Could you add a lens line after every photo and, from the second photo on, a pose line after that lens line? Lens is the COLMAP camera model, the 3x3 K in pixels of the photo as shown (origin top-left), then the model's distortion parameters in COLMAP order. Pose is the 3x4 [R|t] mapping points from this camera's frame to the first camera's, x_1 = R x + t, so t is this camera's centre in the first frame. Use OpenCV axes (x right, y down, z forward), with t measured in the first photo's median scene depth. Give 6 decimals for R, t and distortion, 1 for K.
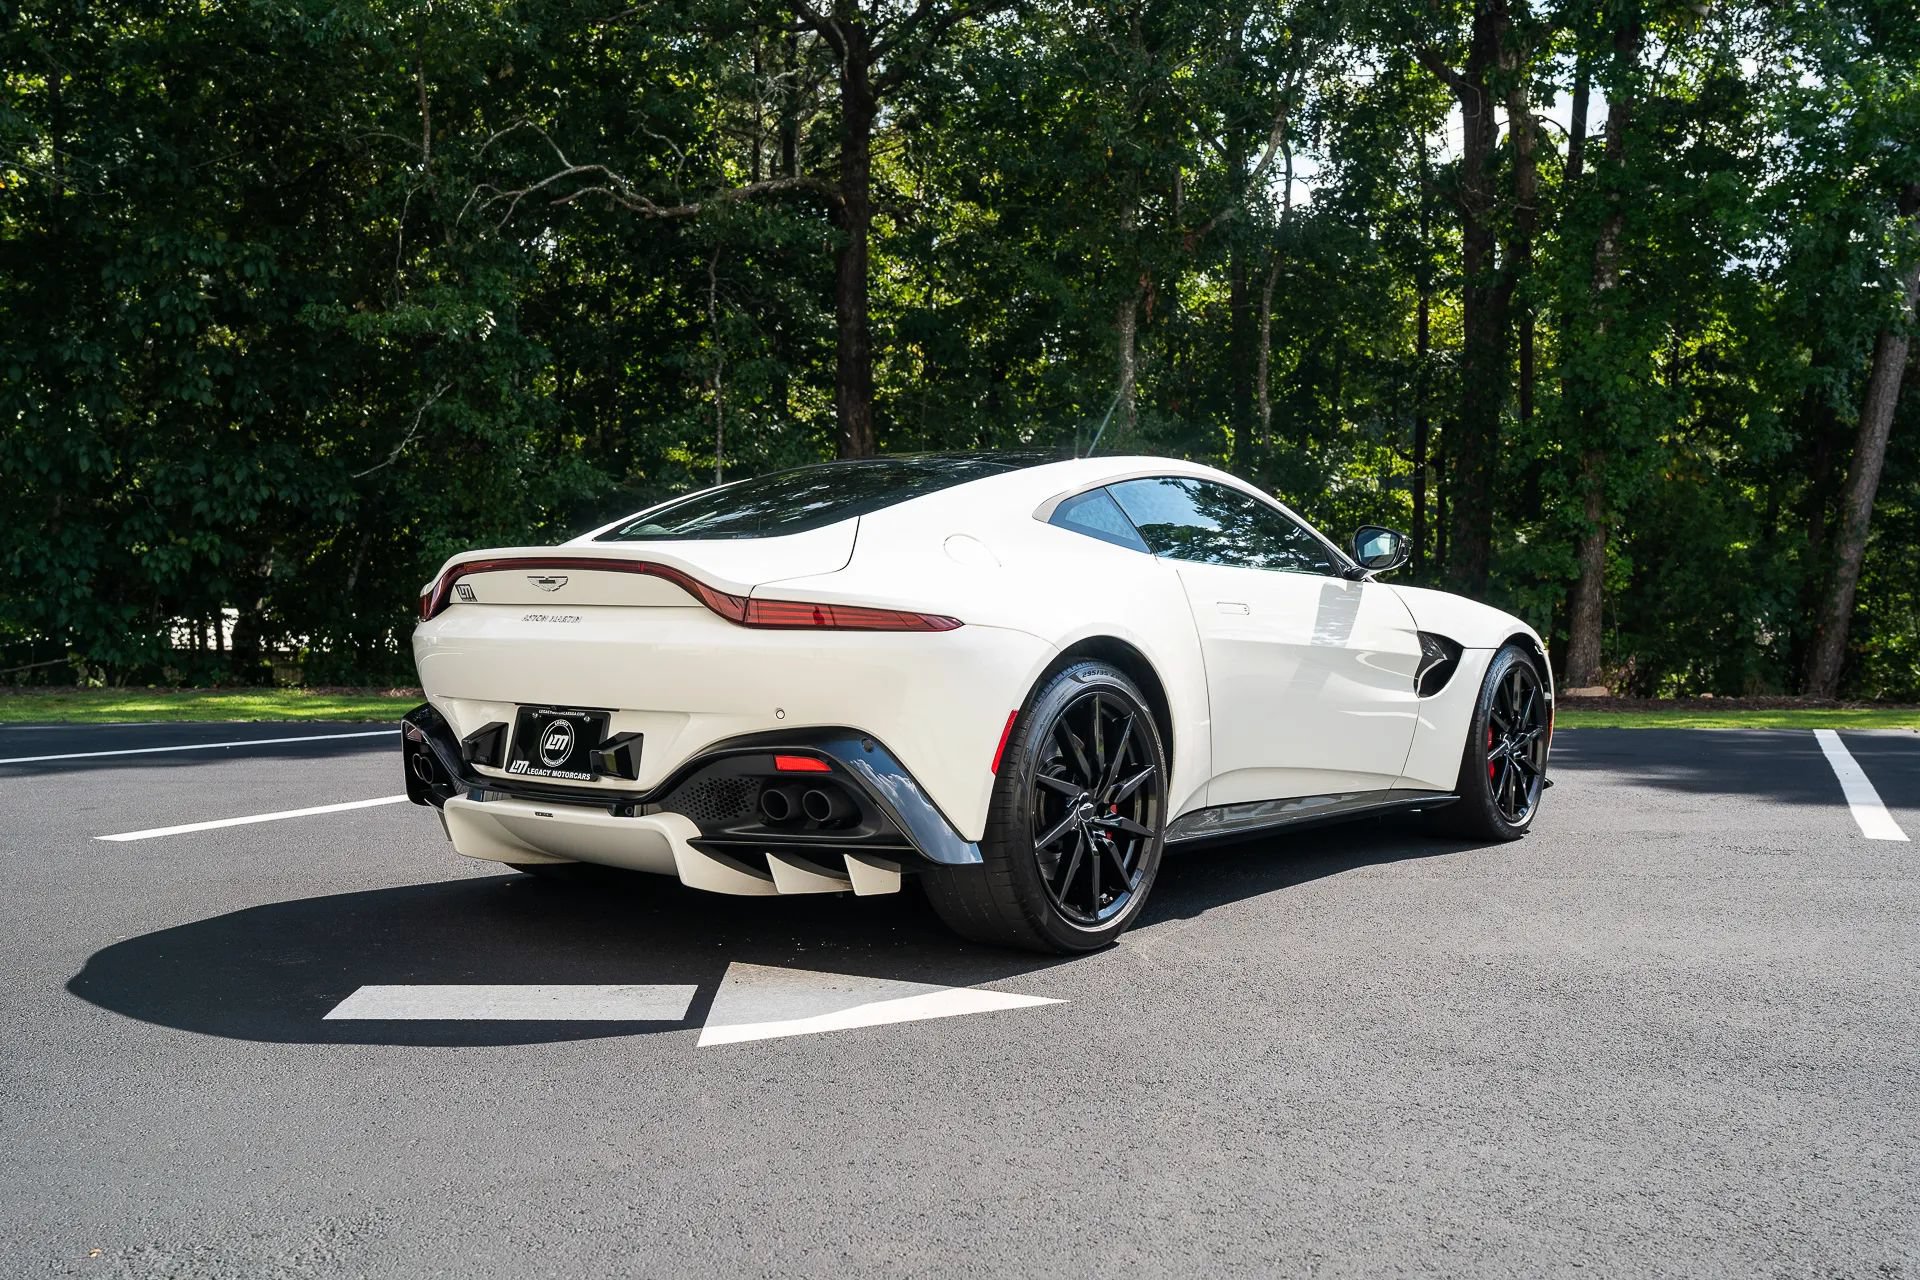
lens RADIAL K [[1863.3, 0, 960.0], [0, 1863.3, 640.0], [0, 0, 1]] dist [0.009449, 0.114298]
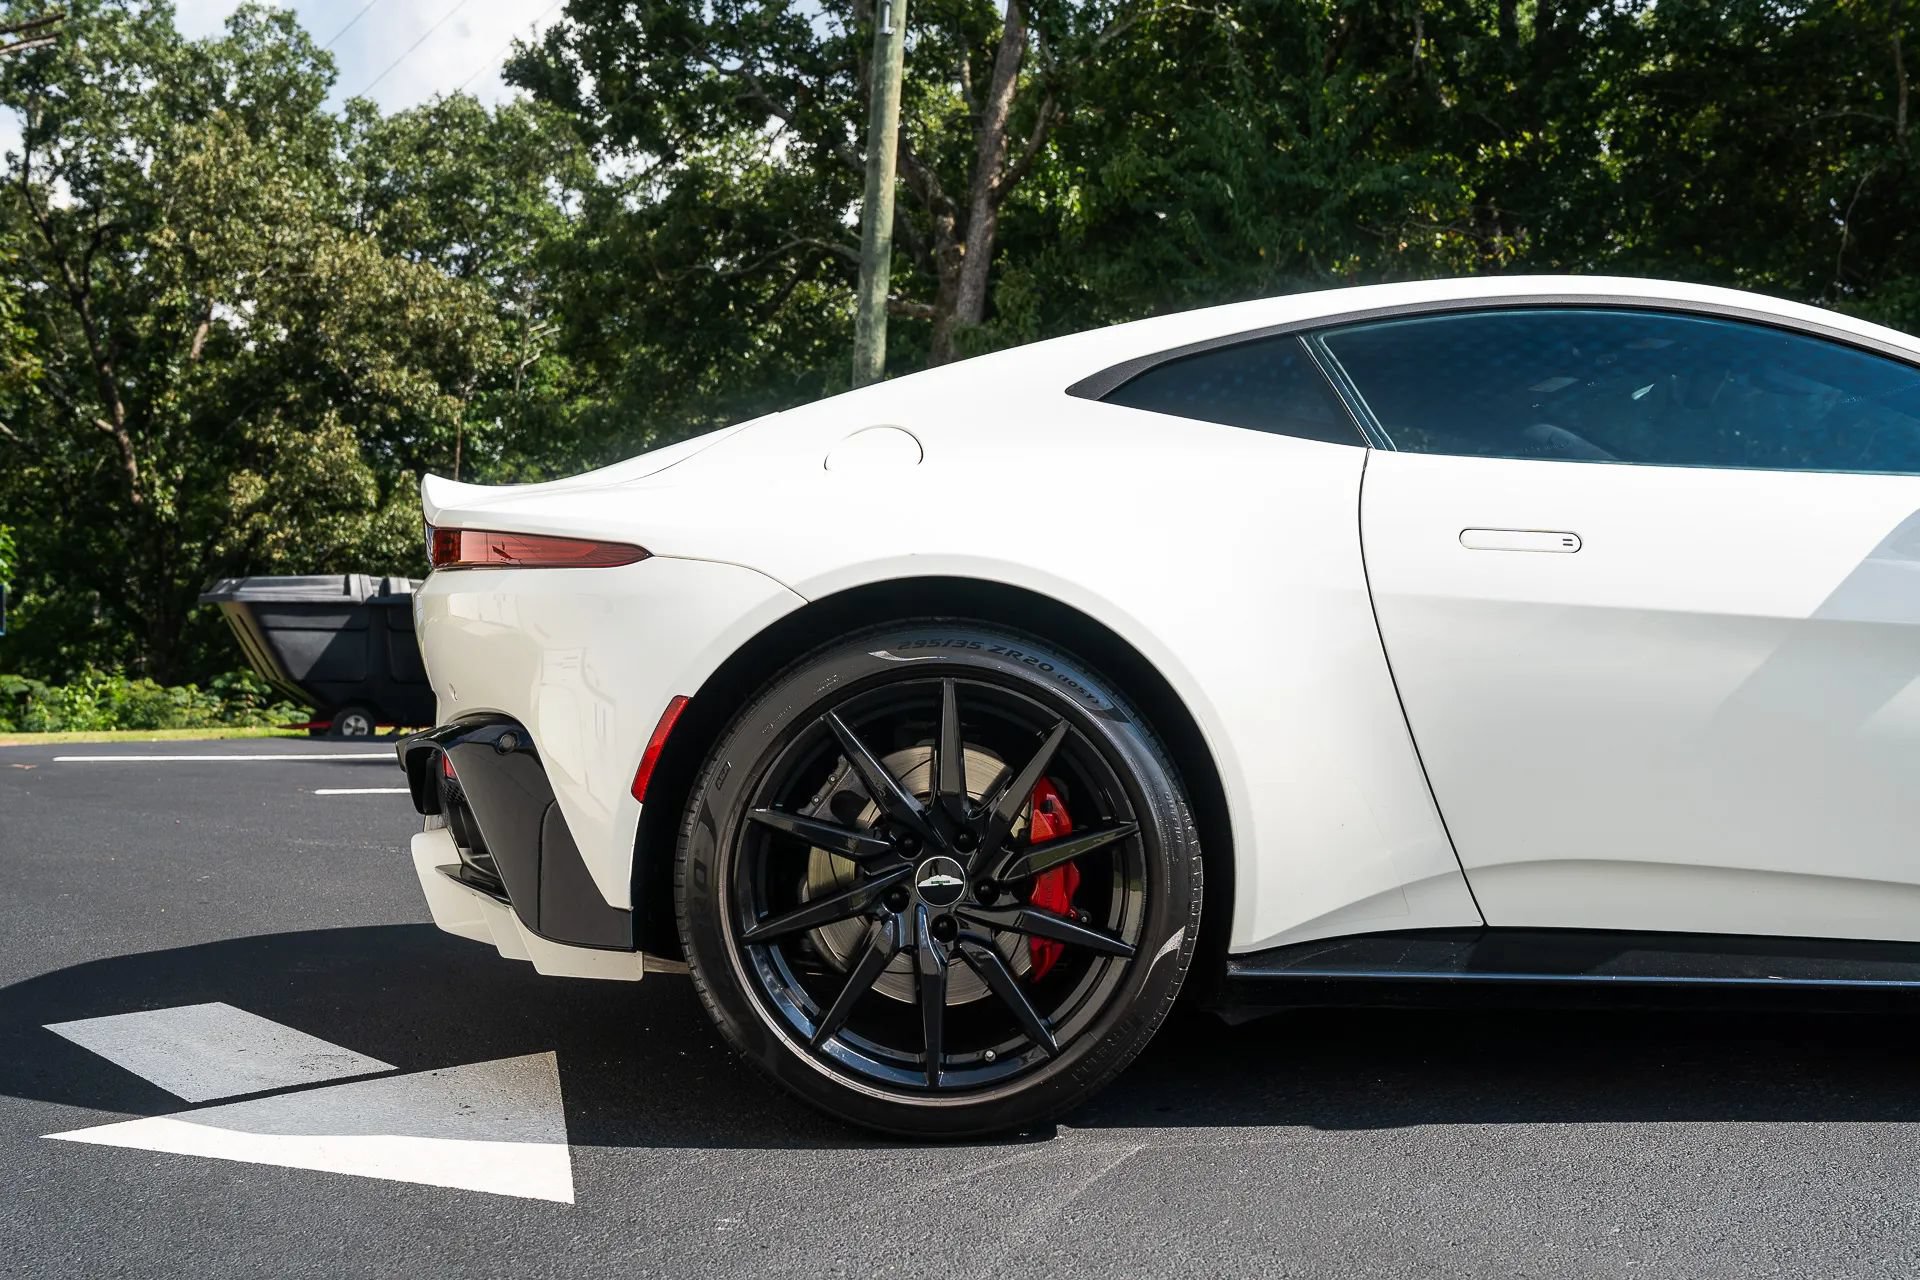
lens RADIAL K [[1872.3, 0, 952.4], [0, 1872.3, 654.0], [0, 0, 1]] dist [-0.012724, 0.169916]
pose [[0.658256, -0.002271, -0.752791, 0.094513], [-0.021287, 0.999539, -0.021630, 0.006258], [0.752493, 0.030263, 0.657905, 0.119738]]
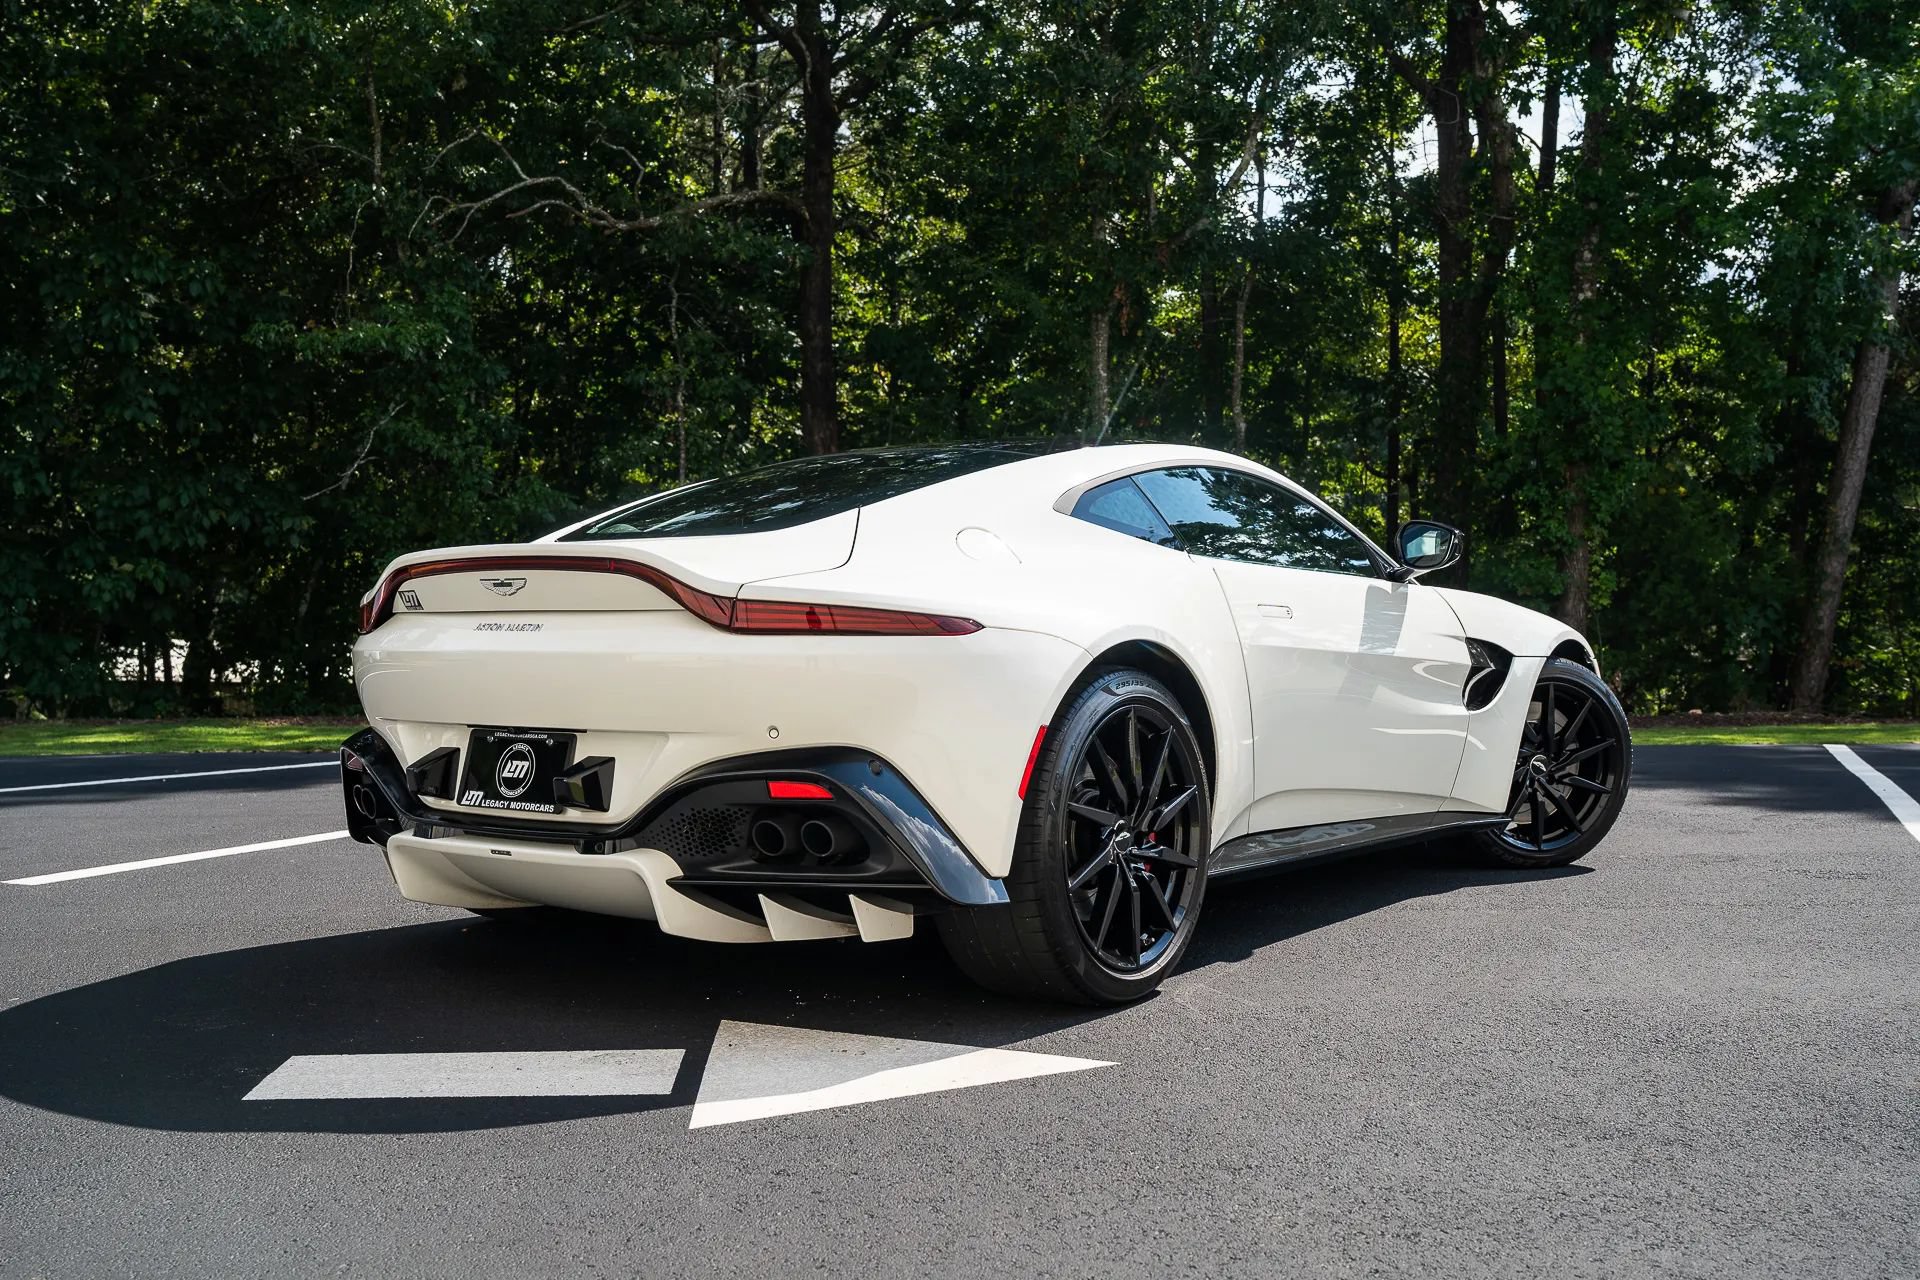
lens RADIAL K [[1872.3, 0, 952.4], [0, 1872.3, 654.0], [0, 0, 1]] dist [-0.012724, 0.169916]
pose [[0.999826, -0.009777, 0.015888, -0.005170], [0.009875, 0.999932, -0.006143, 0.001631], [-0.015827, 0.006299, 0.999855, 0.023639]]
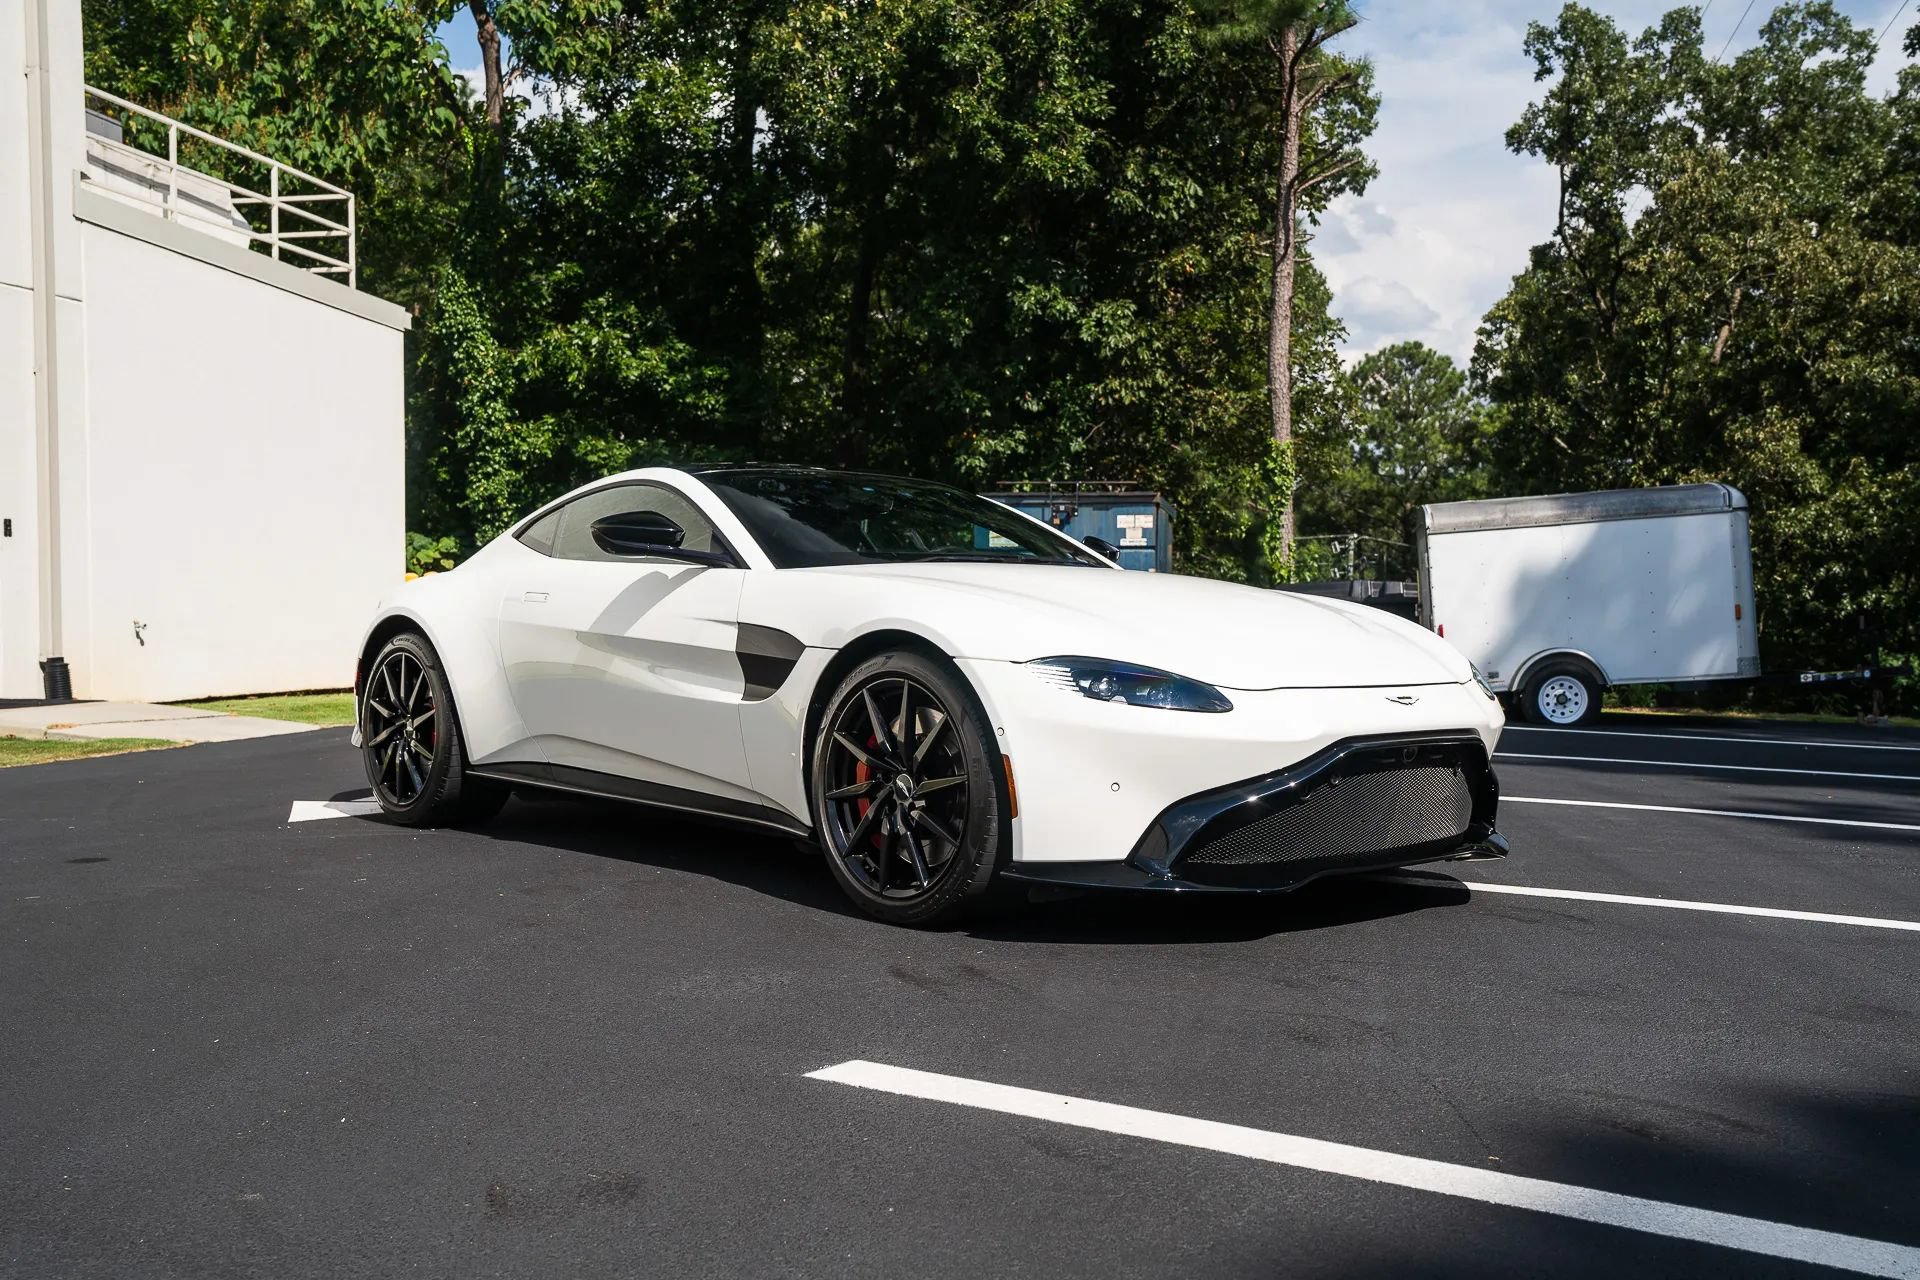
lens RADIAL K [[1848.5, 0, 960.4], [0, 1848.5, 696.6], [0, 0, 1]] dist [-0.004579, 0.121999]
pose [[-0.150461, 0.028733, -0.988198, 0.281352], [-0.030892, 0.998953, 0.033749, -0.000374], [0.988133, 0.035605, -0.149416, 0.306056]]
